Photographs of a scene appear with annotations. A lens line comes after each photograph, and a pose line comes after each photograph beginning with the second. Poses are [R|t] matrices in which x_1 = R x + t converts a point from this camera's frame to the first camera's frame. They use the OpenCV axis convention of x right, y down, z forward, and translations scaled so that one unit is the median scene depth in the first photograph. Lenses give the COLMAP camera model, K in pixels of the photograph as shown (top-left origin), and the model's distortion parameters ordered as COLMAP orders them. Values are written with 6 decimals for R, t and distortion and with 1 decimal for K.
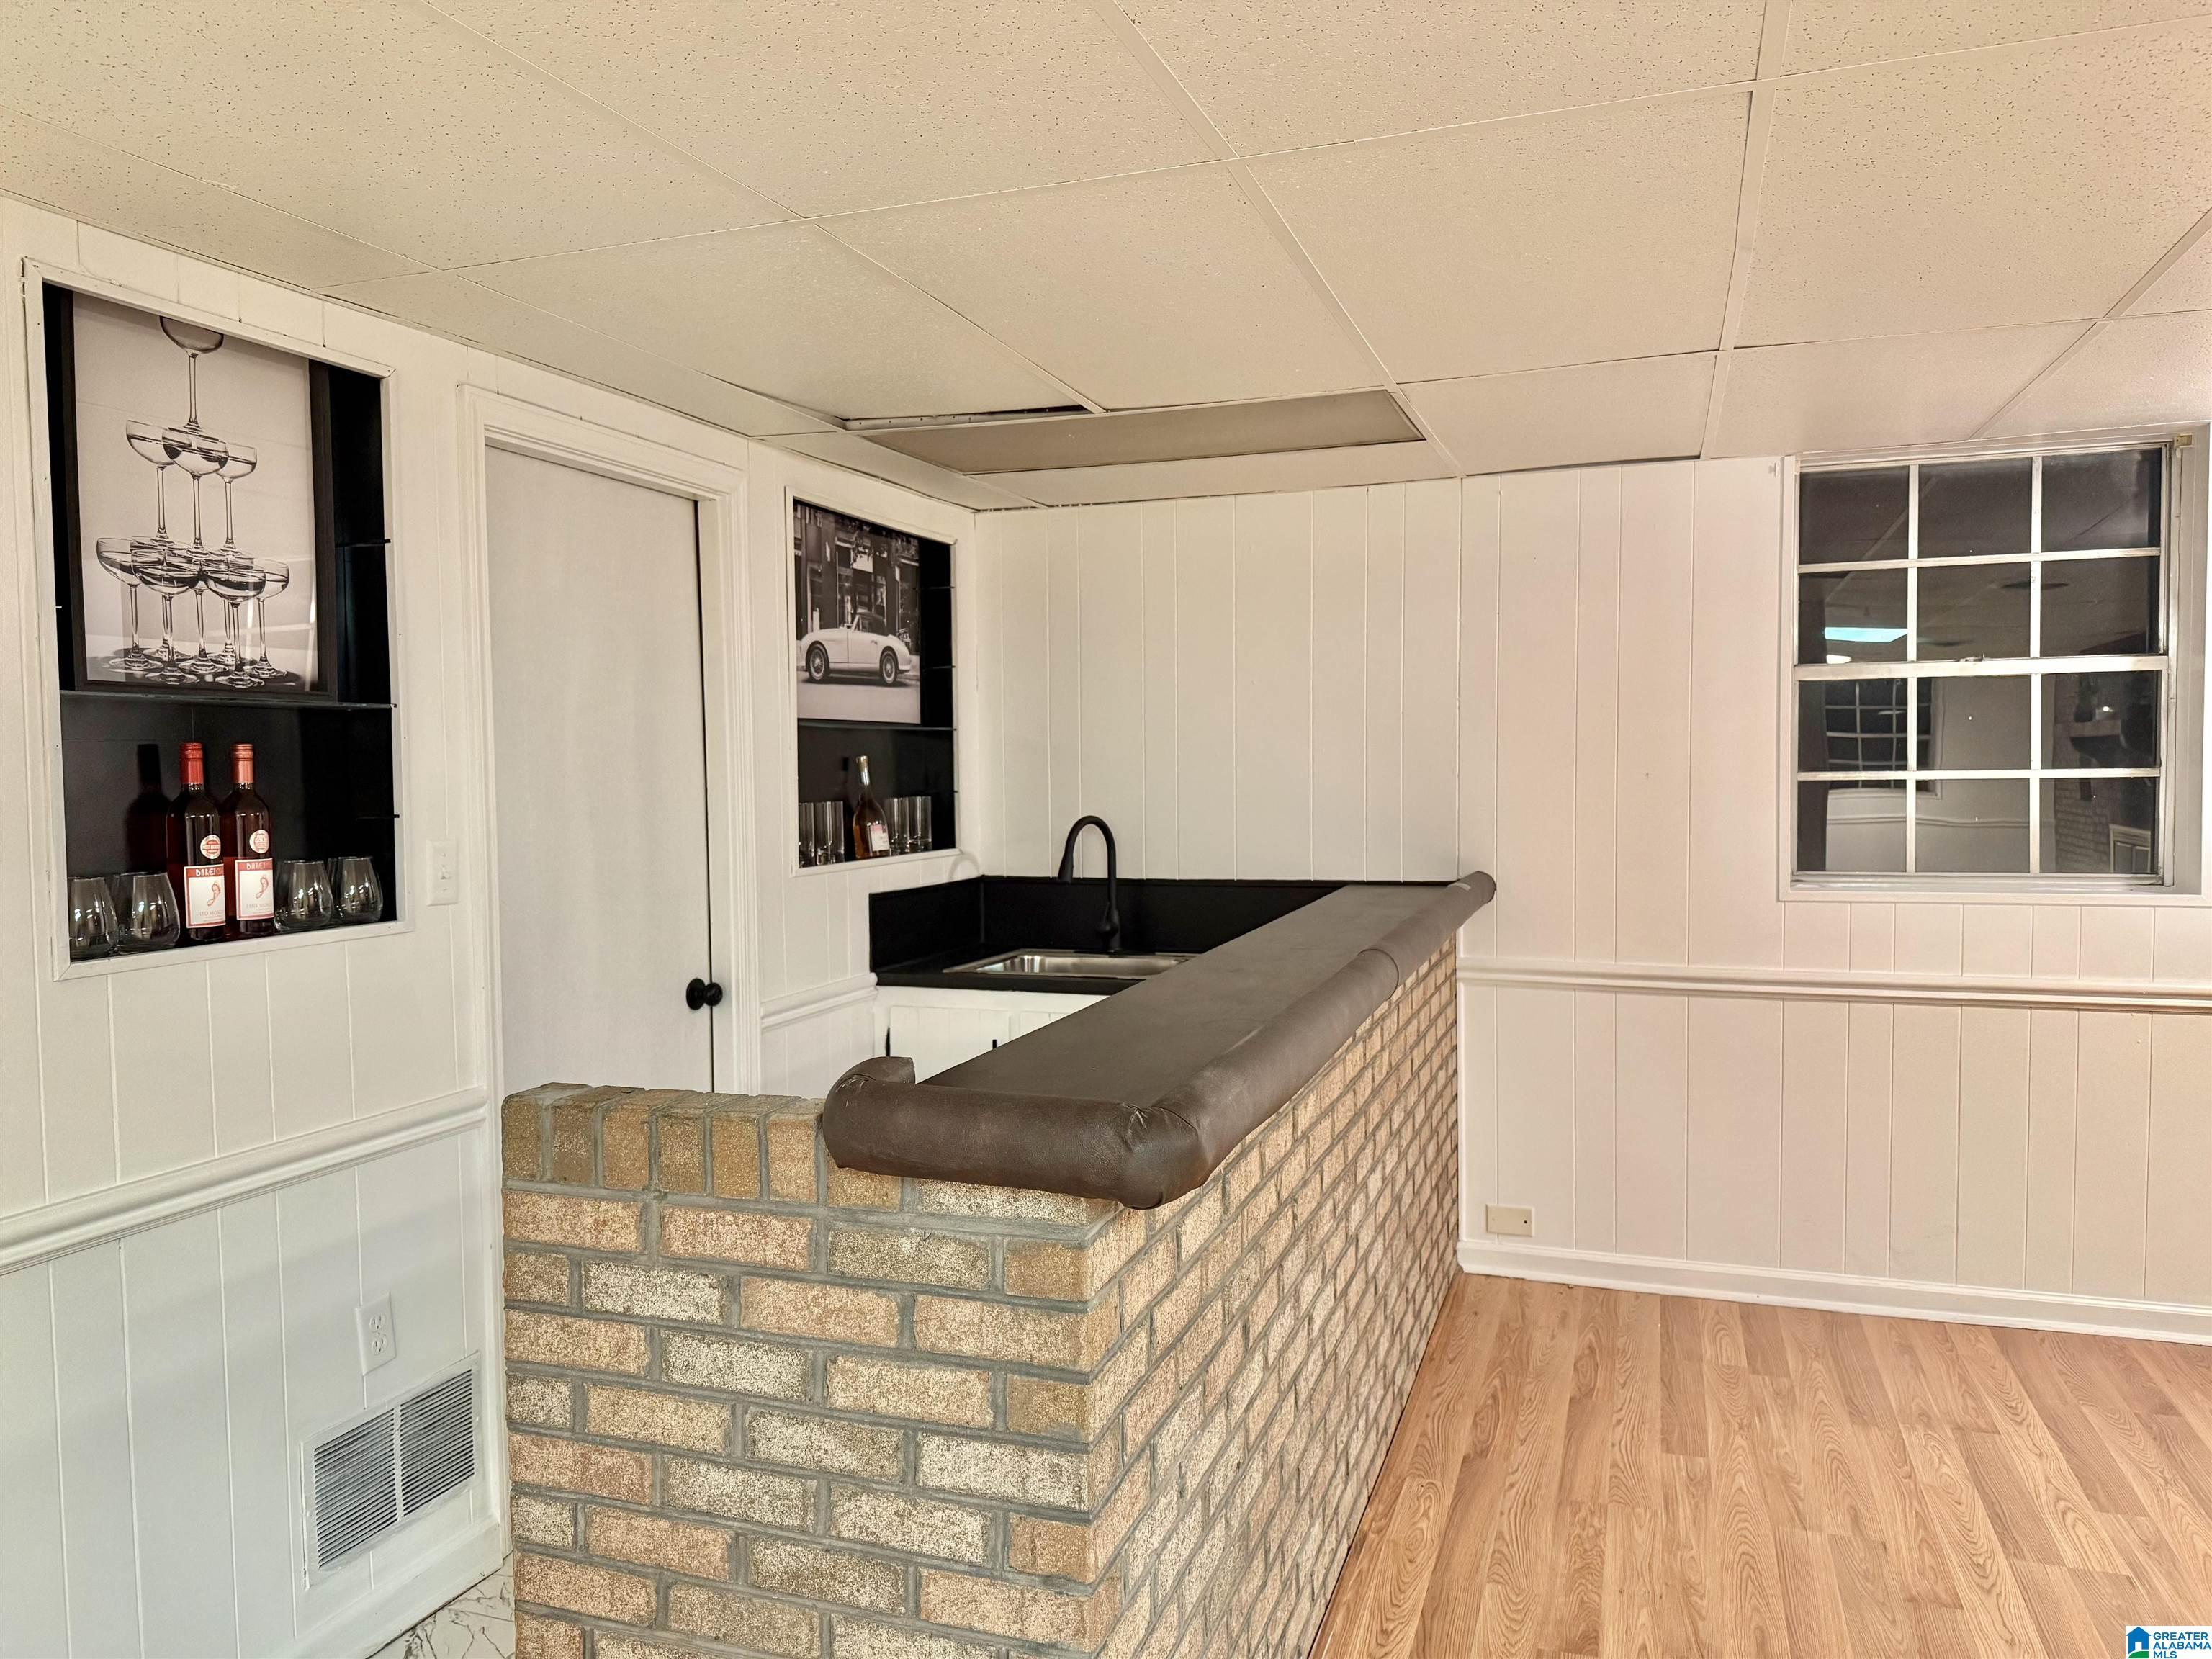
lens RADIAL K [[1542.6, 0, 1111.6], [0, 1542.6, 841.6], [0, 0, 1]] dist [0.071108, -0.092346]
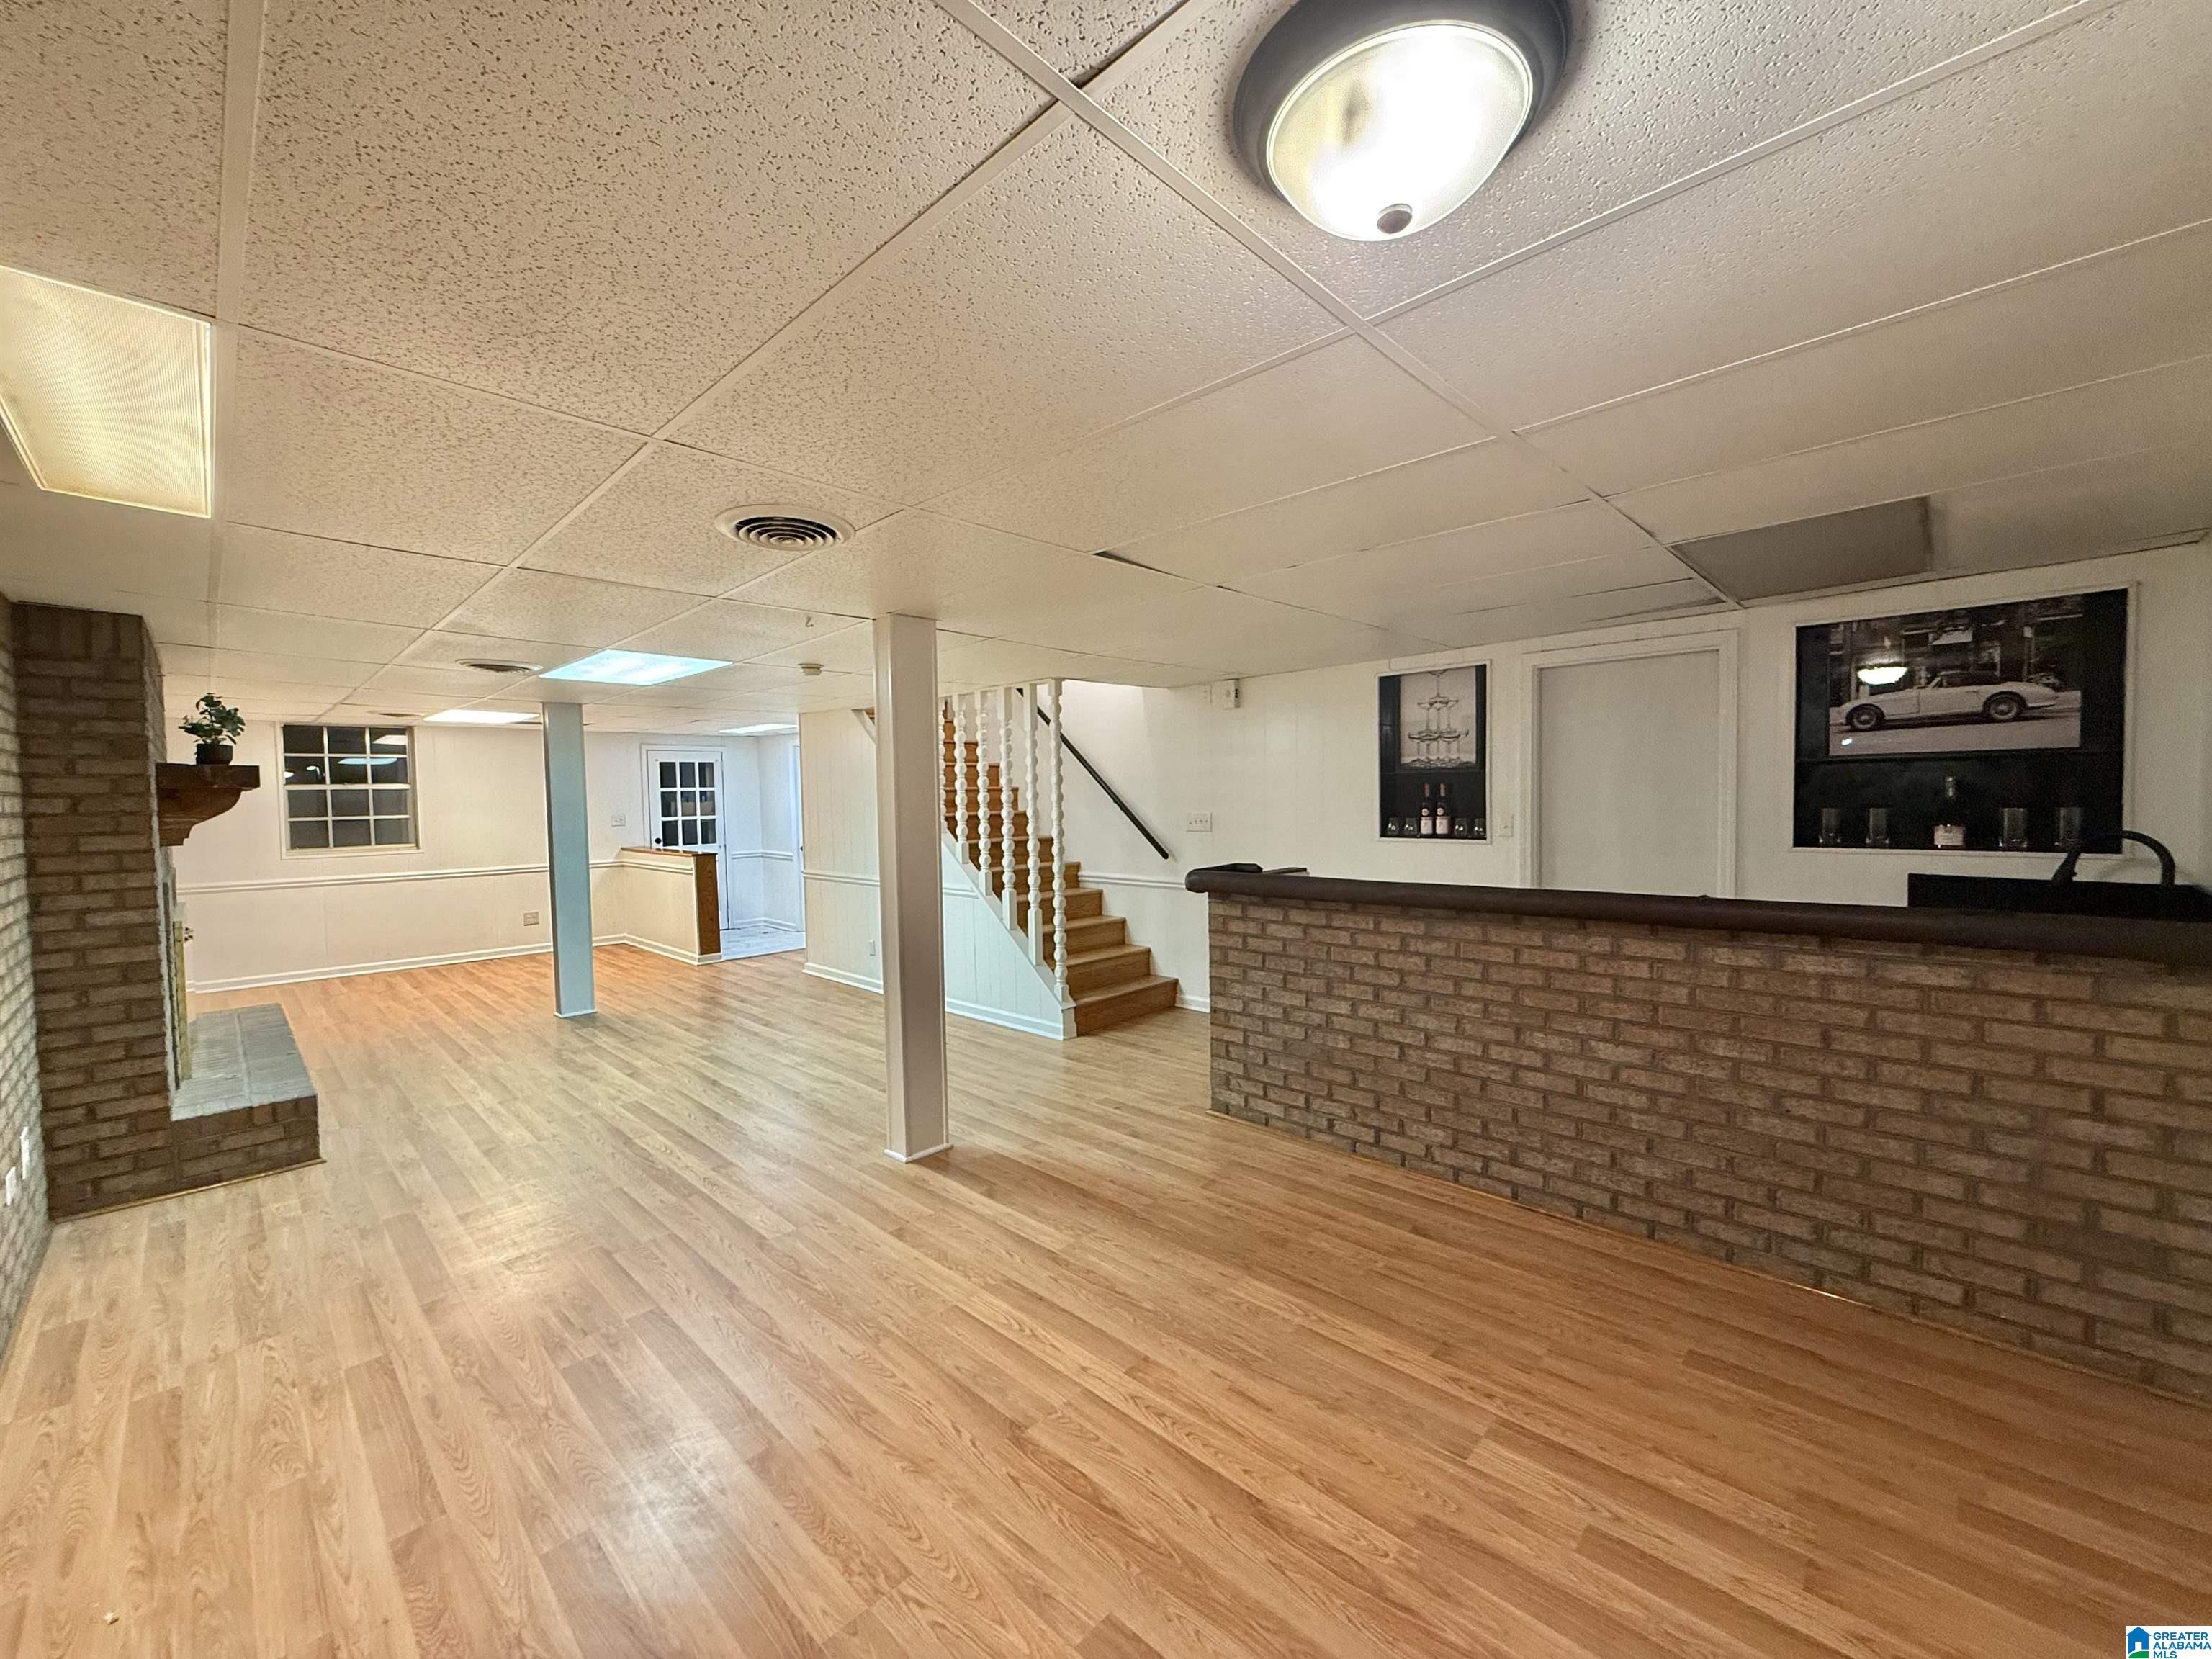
lens RADIAL K [[878.4, 0, 1103.4], [0, 878.4, 829.2], [0, 0, 1]] dist [0.001045, -0.000529]
pose [[-0.417457, 0.055940, -0.906973, 1.135818], [-0.021704, 0.997205, 0.071495, -0.062248], [0.908437, 0.049532, -0.415076, 0.825627]]
